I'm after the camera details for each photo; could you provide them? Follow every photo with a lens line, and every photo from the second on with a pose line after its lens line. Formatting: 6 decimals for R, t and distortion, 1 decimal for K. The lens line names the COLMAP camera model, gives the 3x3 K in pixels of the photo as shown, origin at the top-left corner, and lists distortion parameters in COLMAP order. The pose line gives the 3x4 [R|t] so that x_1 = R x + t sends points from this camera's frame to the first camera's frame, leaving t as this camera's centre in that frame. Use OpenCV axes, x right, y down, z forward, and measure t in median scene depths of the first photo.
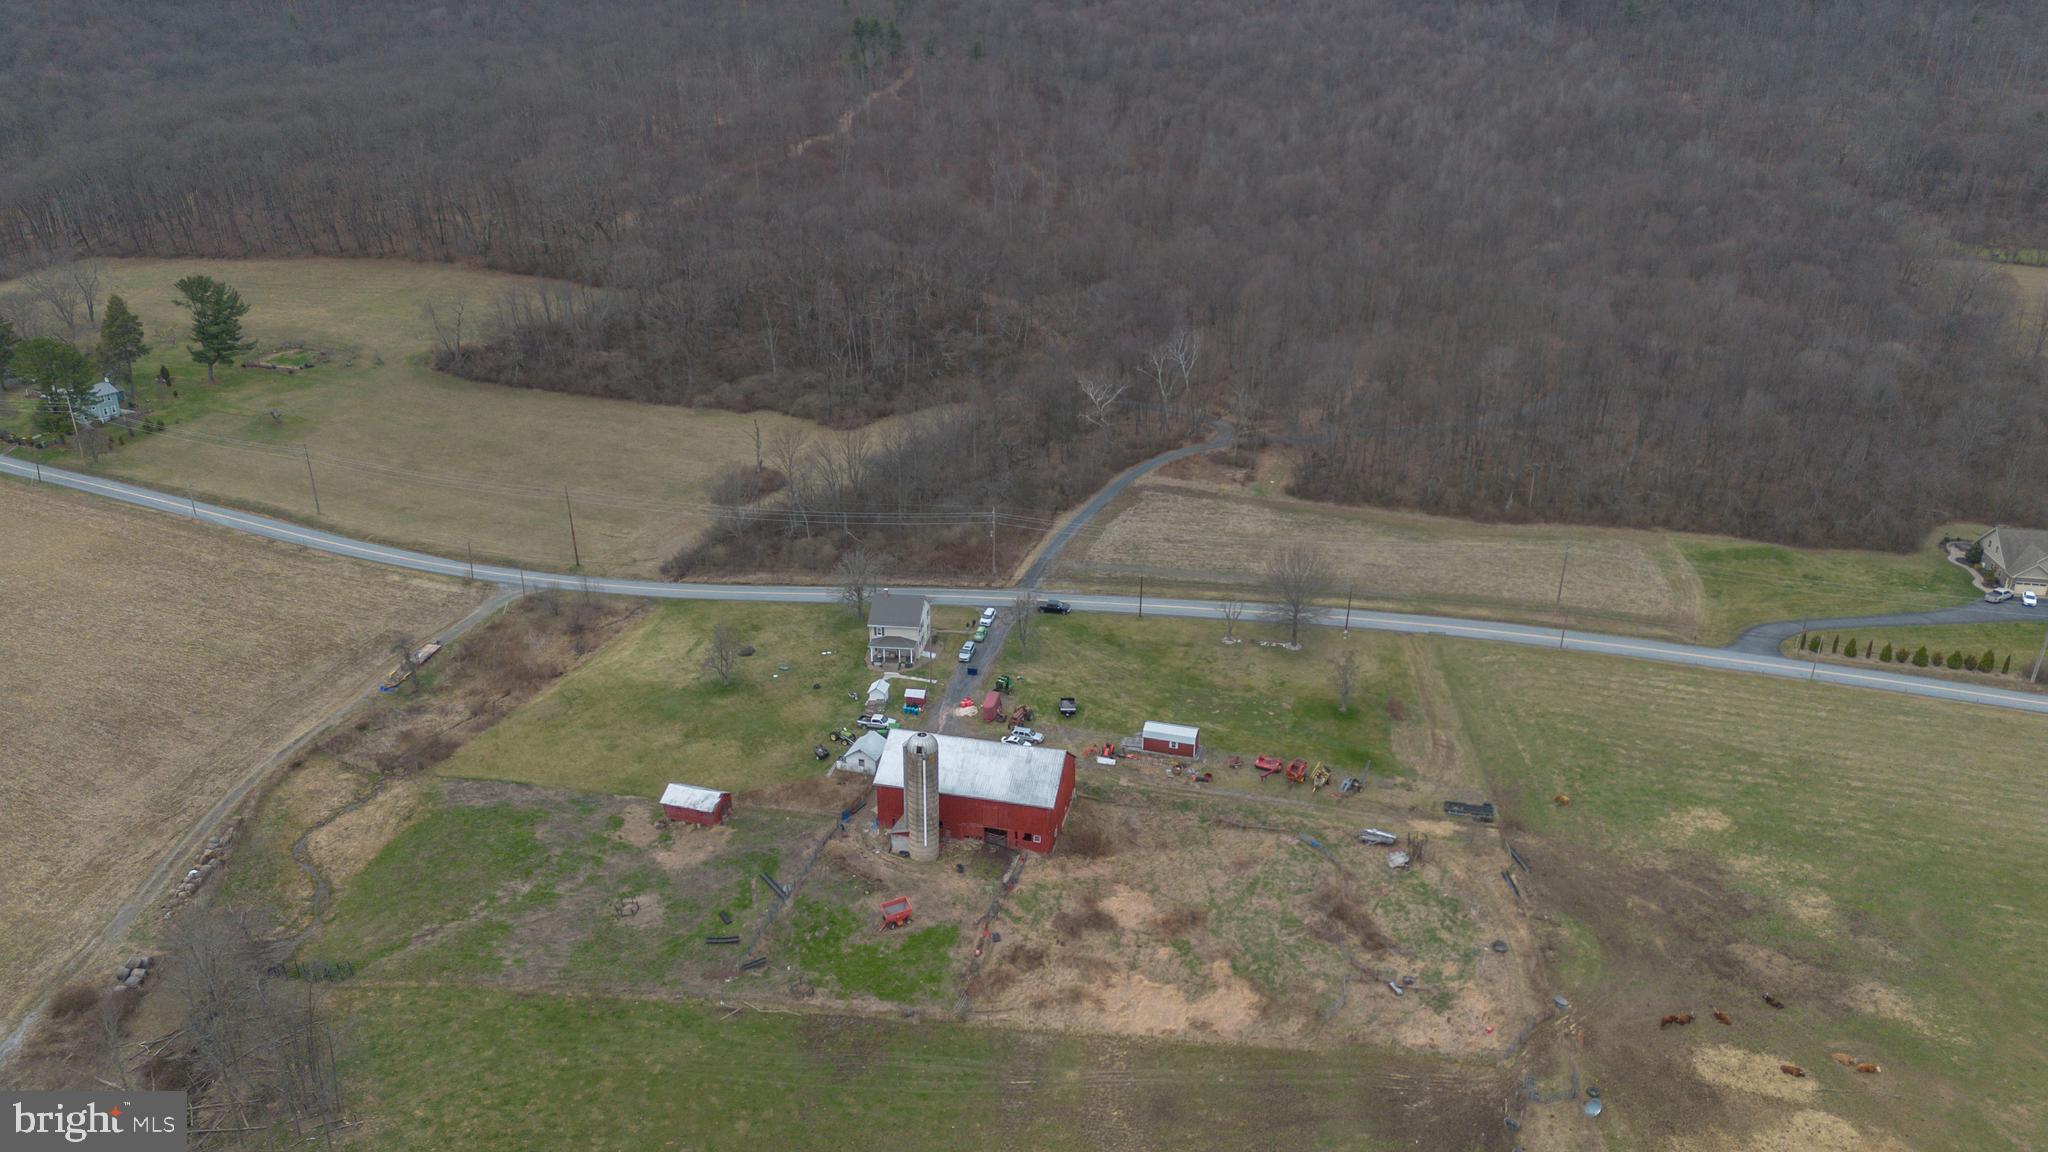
lens RADIAL K [[1436.6, 0, 1030.9], [0, 1436.6, 576.1], [0, 0, 1]] dist [0.090384, -0.086003]
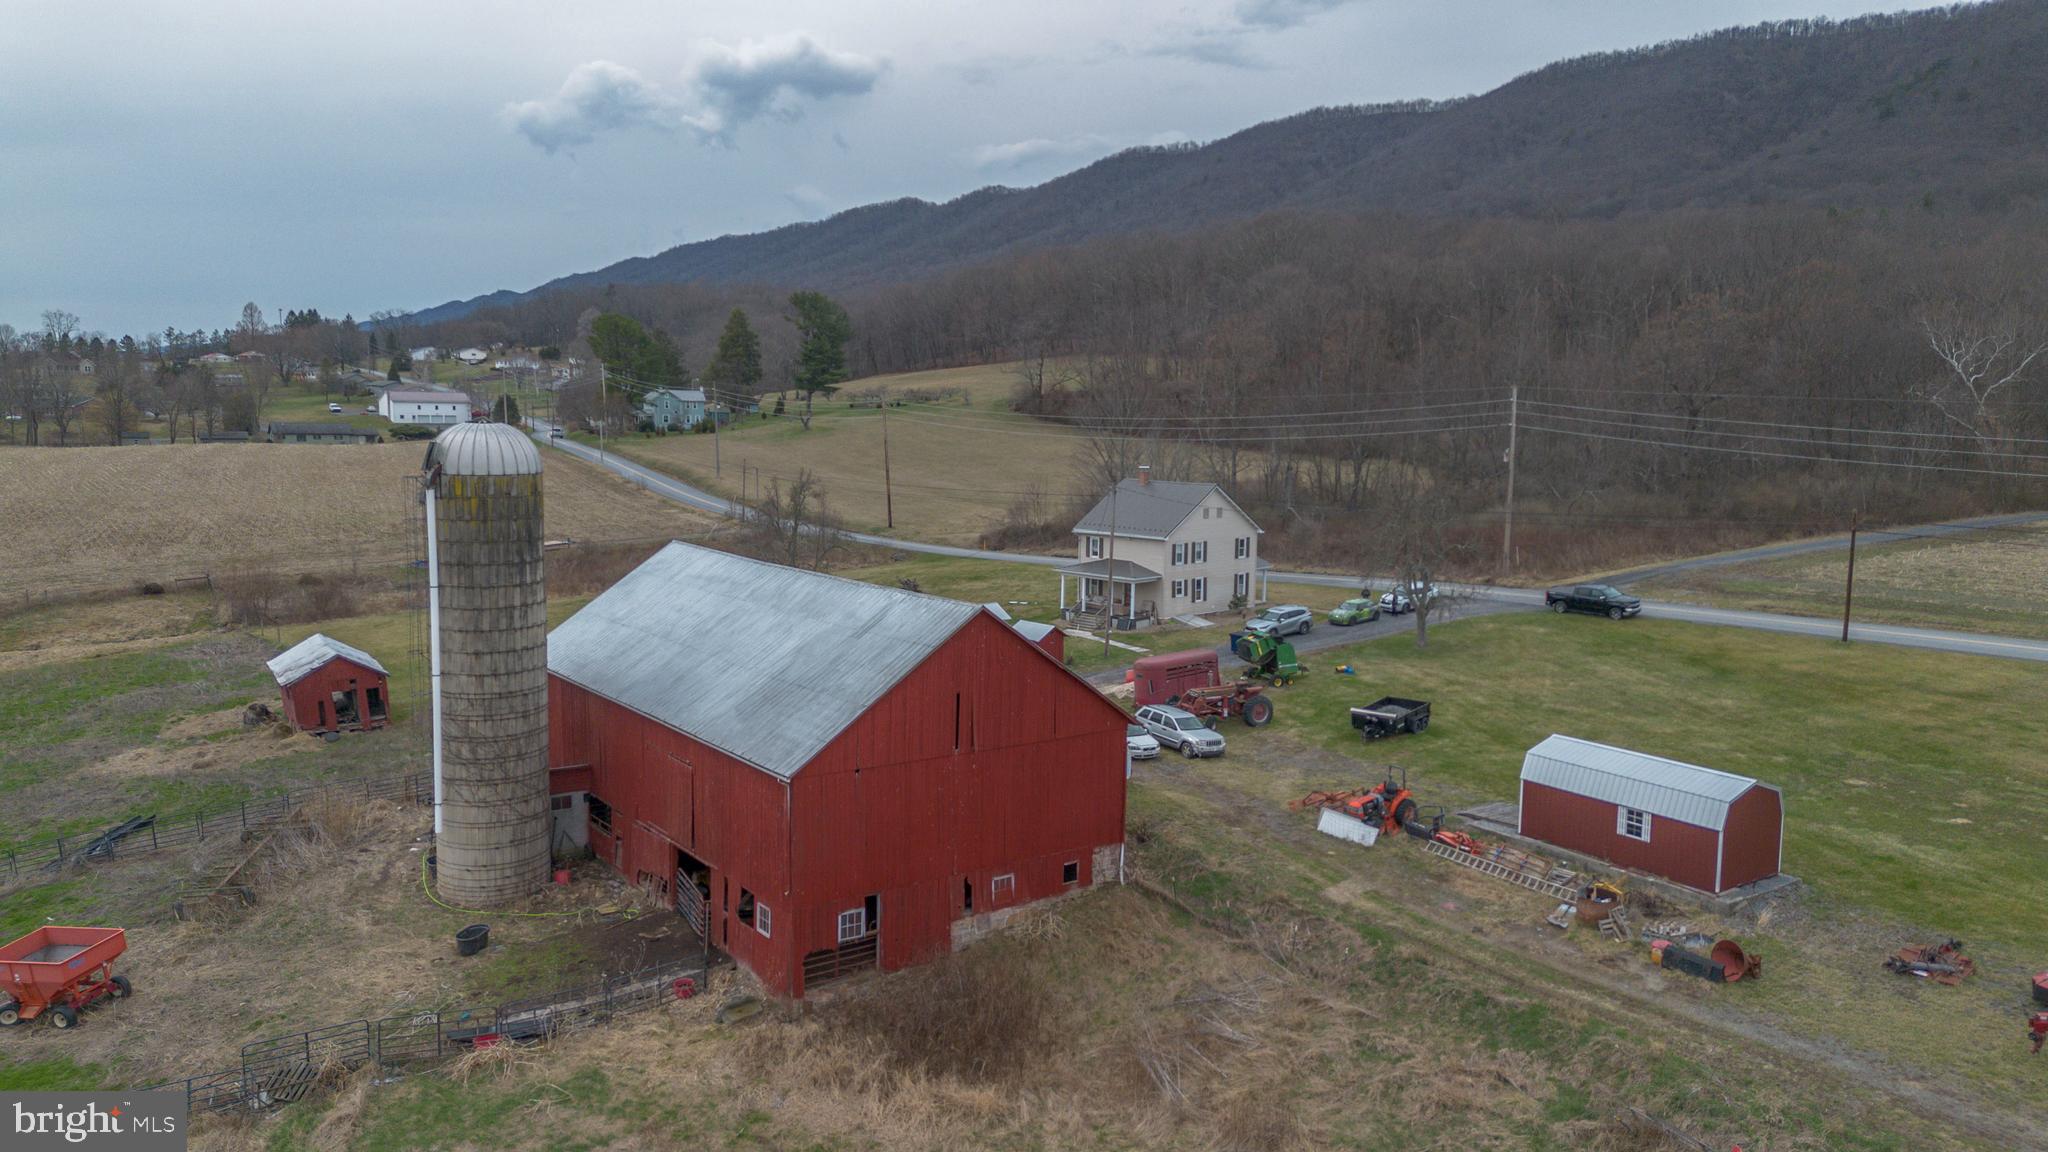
lens RADIAL K [[1436.6, 0, 1024.5], [0, 1436.6, 572.6], [0, 0, 1]] dist [0.090384, -0.086003]
pose [[0.777761, 0.077621, -0.623749, 0.160455], [-0.238056, 0.954798, -0.178018, 0.137959], [0.581736, 0.286943, 0.761083, 0.711261]]
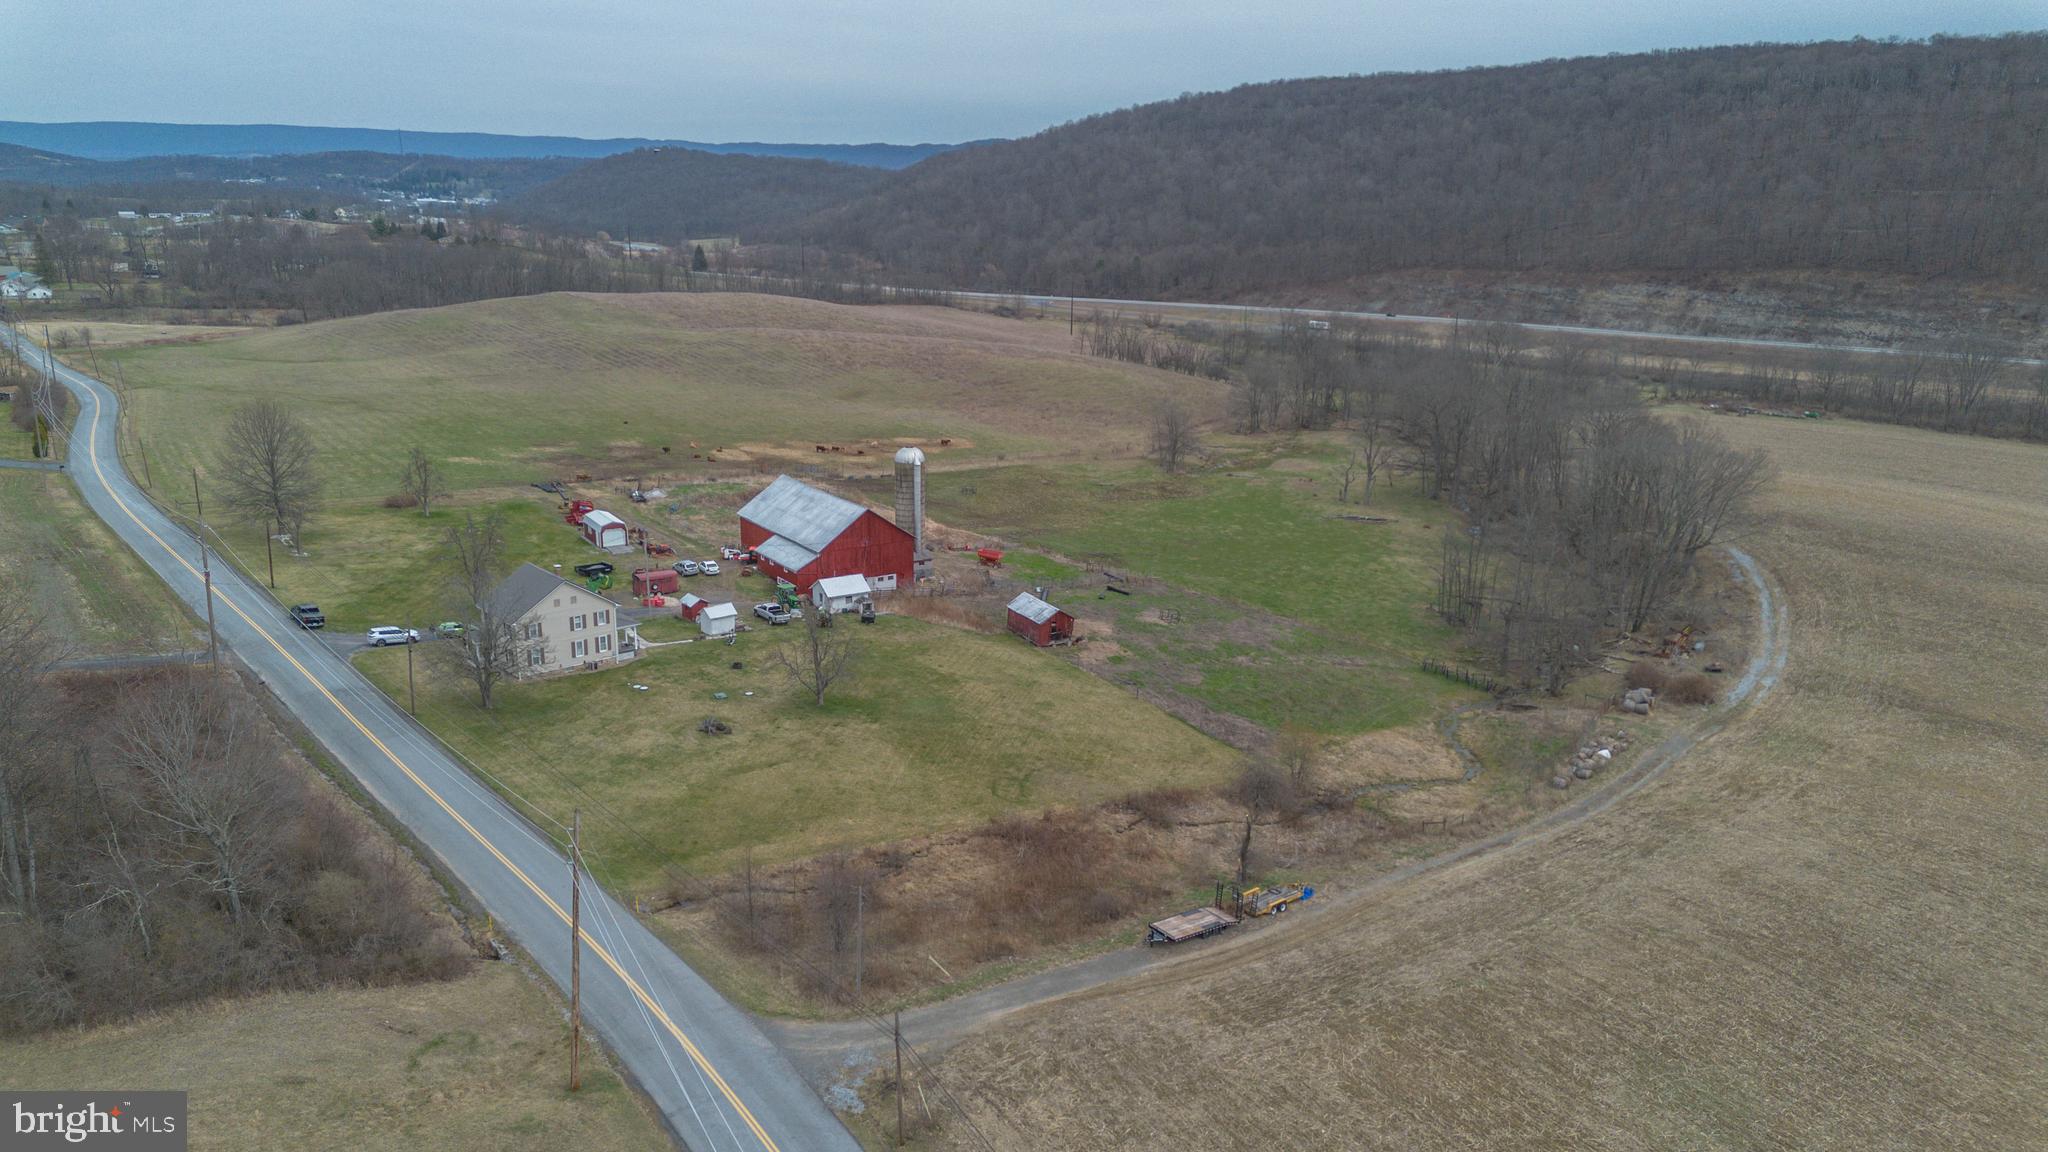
lens RADIAL K [[1436.6, 0, 1024.1], [0, 1436.6, 581.3], [0, 0, 1]] dist [0.090384, -0.086003]
pose [[-0.748255, -0.196305, 0.633703, -0.685096], [0.222313, 0.825792, 0.518309, -0.276987], [-0.625053, 0.528708, -0.574262, 1.337204]]
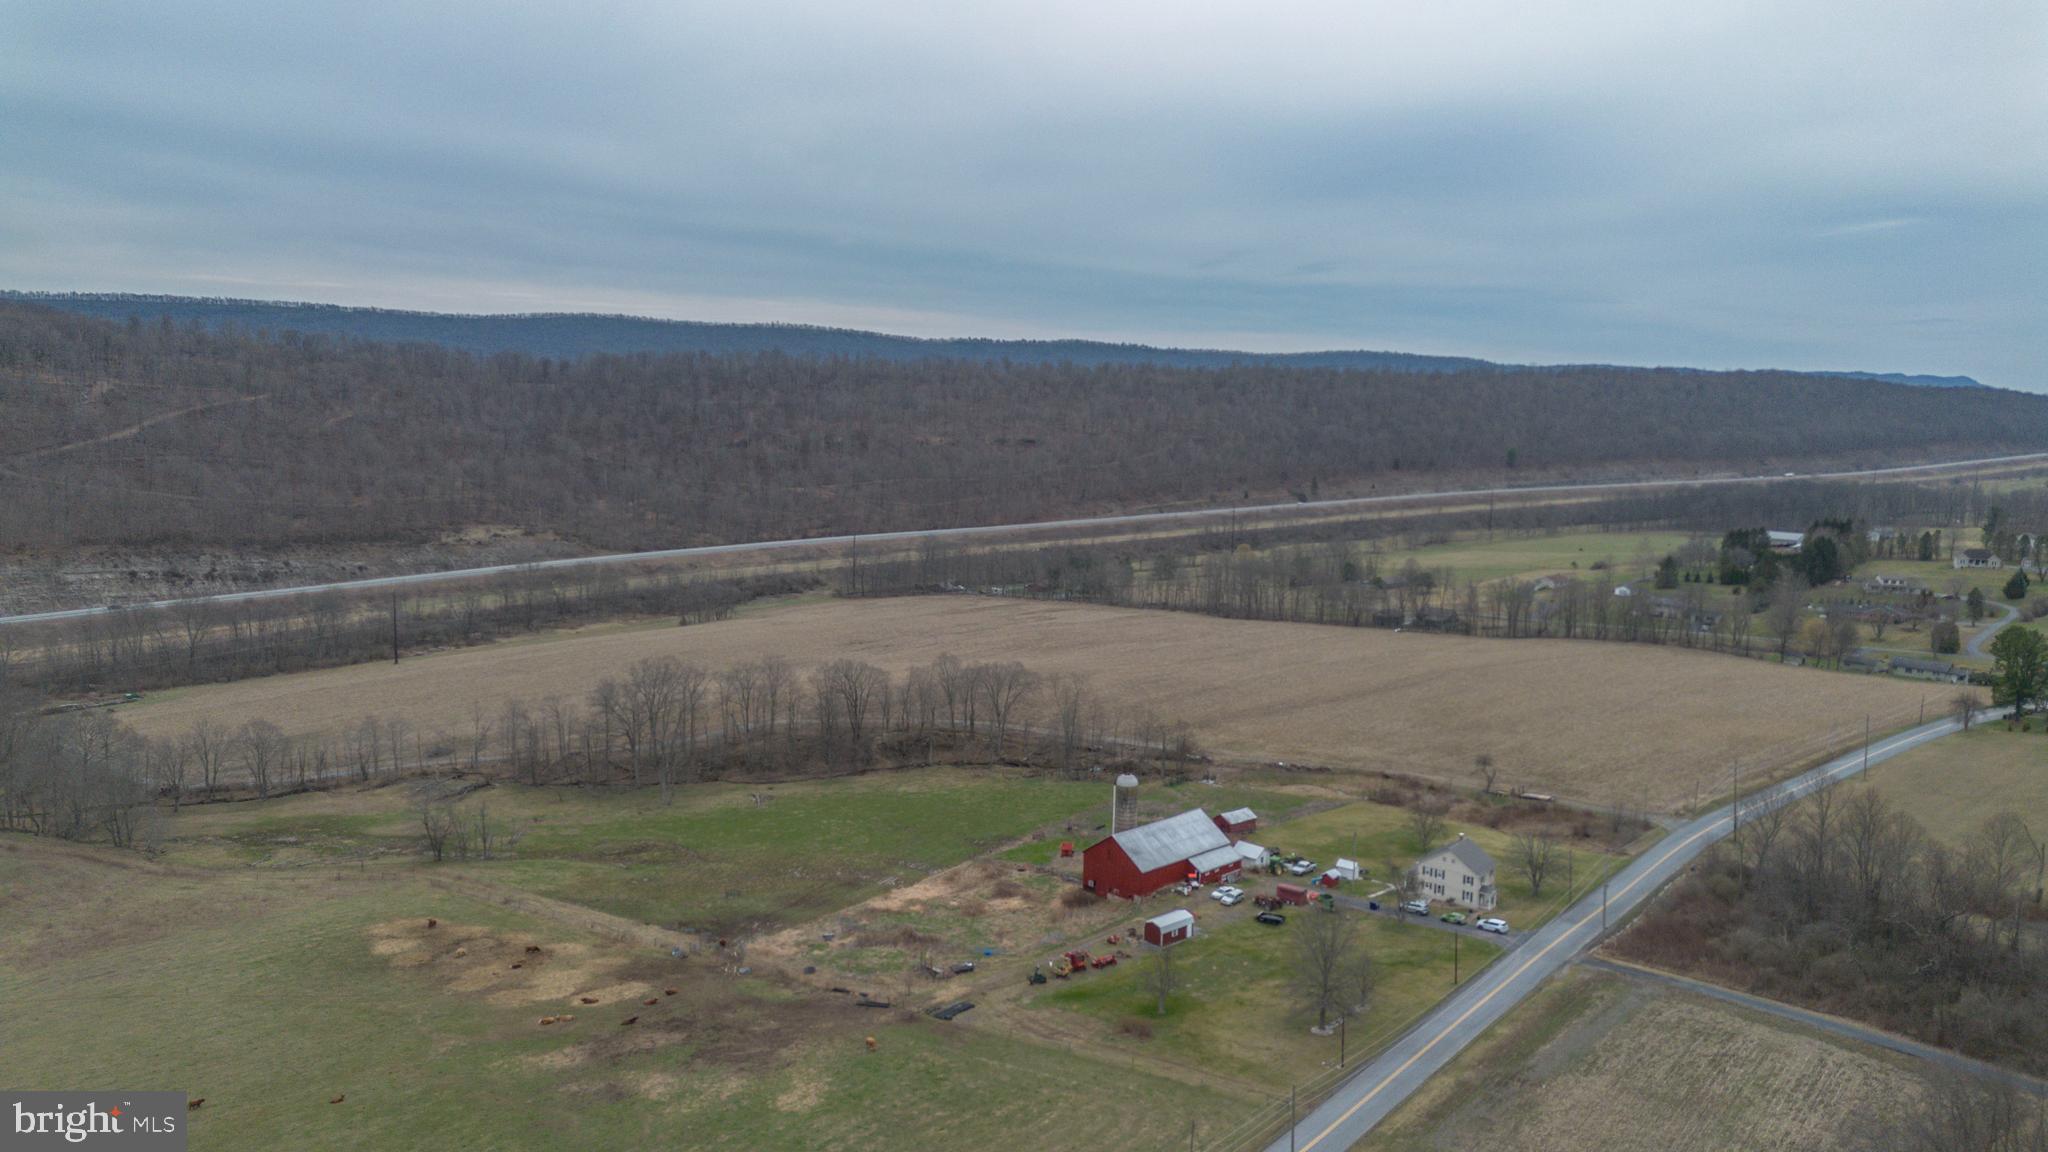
lens RADIAL K [[1436.6, 0, 1028.8], [0, 1436.6, 574.2], [0, 0, 1]] dist [0.090384, -0.086003]
pose [[-0.498137, 0.088666, -0.862553, 1.014664], [-0.340565, 0.894812, 0.288663, -0.382804], [0.797418, 0.437549, -0.415543, 1.201457]]
